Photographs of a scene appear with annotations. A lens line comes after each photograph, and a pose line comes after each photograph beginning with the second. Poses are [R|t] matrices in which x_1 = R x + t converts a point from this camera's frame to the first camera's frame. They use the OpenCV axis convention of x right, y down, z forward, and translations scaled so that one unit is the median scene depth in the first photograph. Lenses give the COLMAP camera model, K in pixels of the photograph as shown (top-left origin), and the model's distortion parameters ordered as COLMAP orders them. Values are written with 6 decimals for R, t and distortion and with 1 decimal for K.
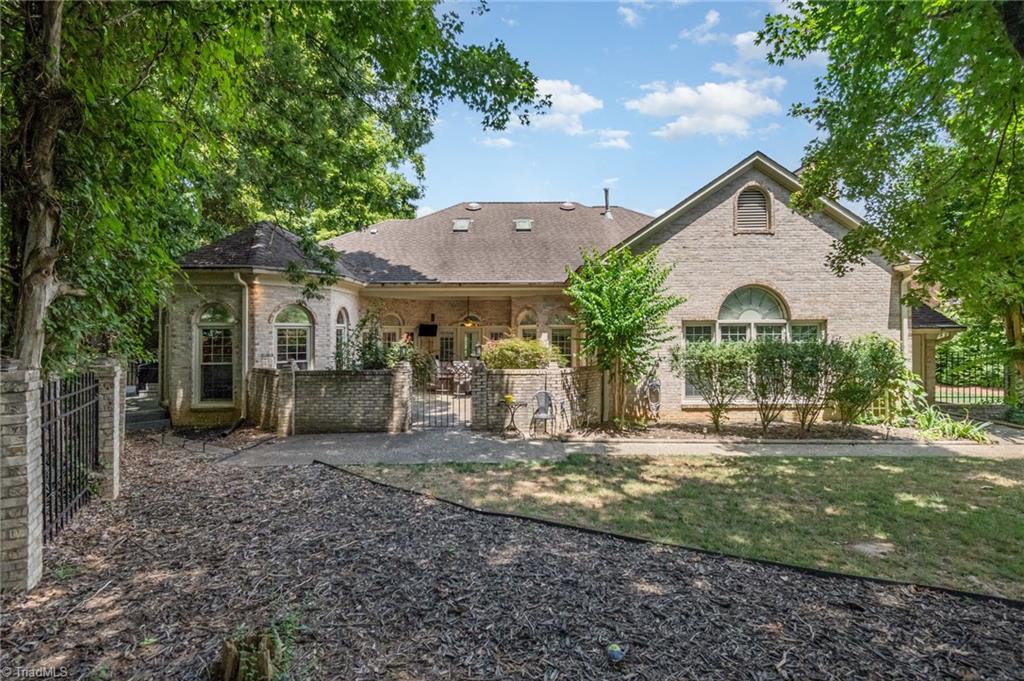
lens RADIAL K [[478.3, 0, 511.2], [0, 478.3, 334.0], [0, 0, 1]] dist [0.011687, 0.000245]
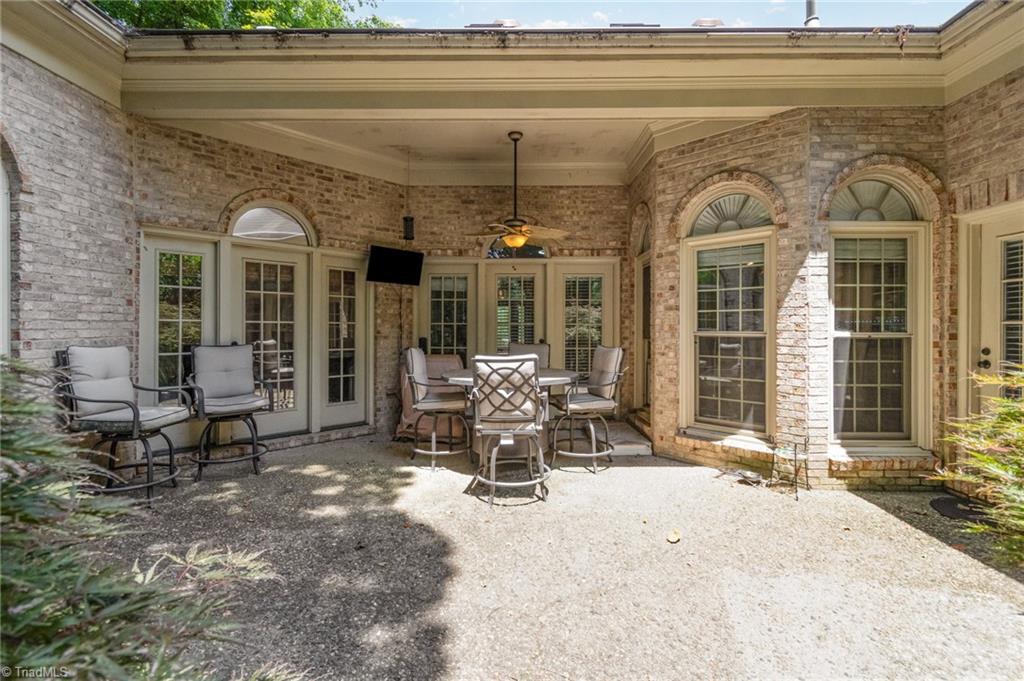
lens RADIAL K [[478.3, 0, 511.9], [0, 478.3, 332.8], [0, 0, 1]] dist [0.011687, 0.000245]
pose [[0.999980, 0.004651, -0.004384, -0.124990], [-0.004621, 0.999966, 0.006767, 0.054643], [0.004415, -0.006746, 0.999967, 0.933700]]
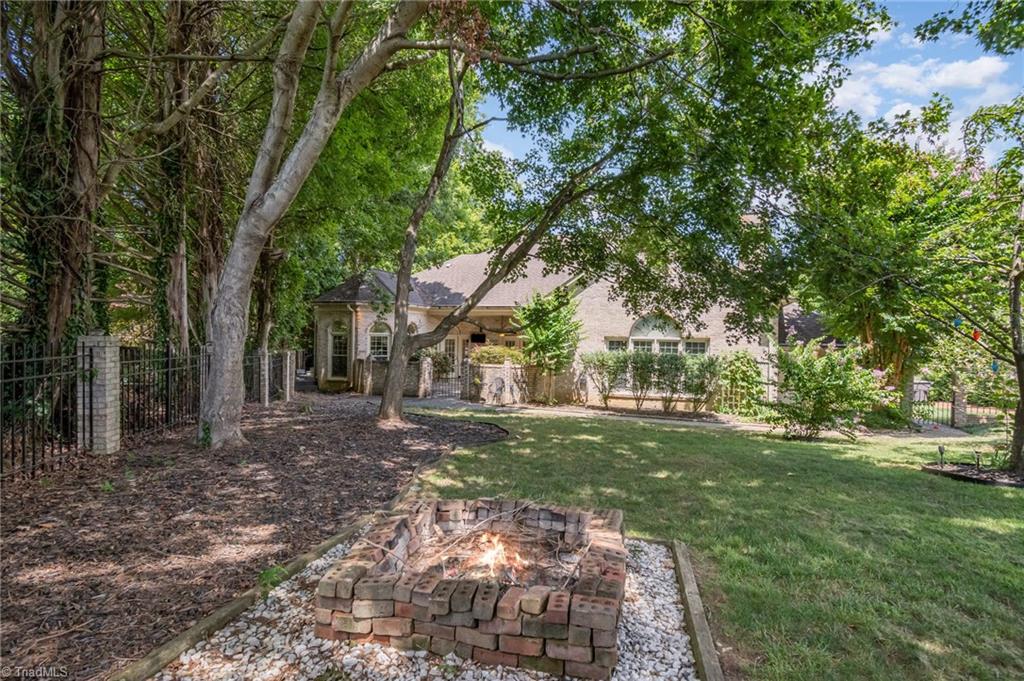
lens RADIAL K [[559.6, 0, 512.5], [0, 559.6, 343.8], [0, 0, 1]] dist [-0.001369, -0.000174]
pose [[0.943395, 0.026963, -0.330575, 0.658198], [-0.023375, 0.999617, 0.014824, -0.025168], [0.330848, -0.006258, 0.943663, -0.721956]]
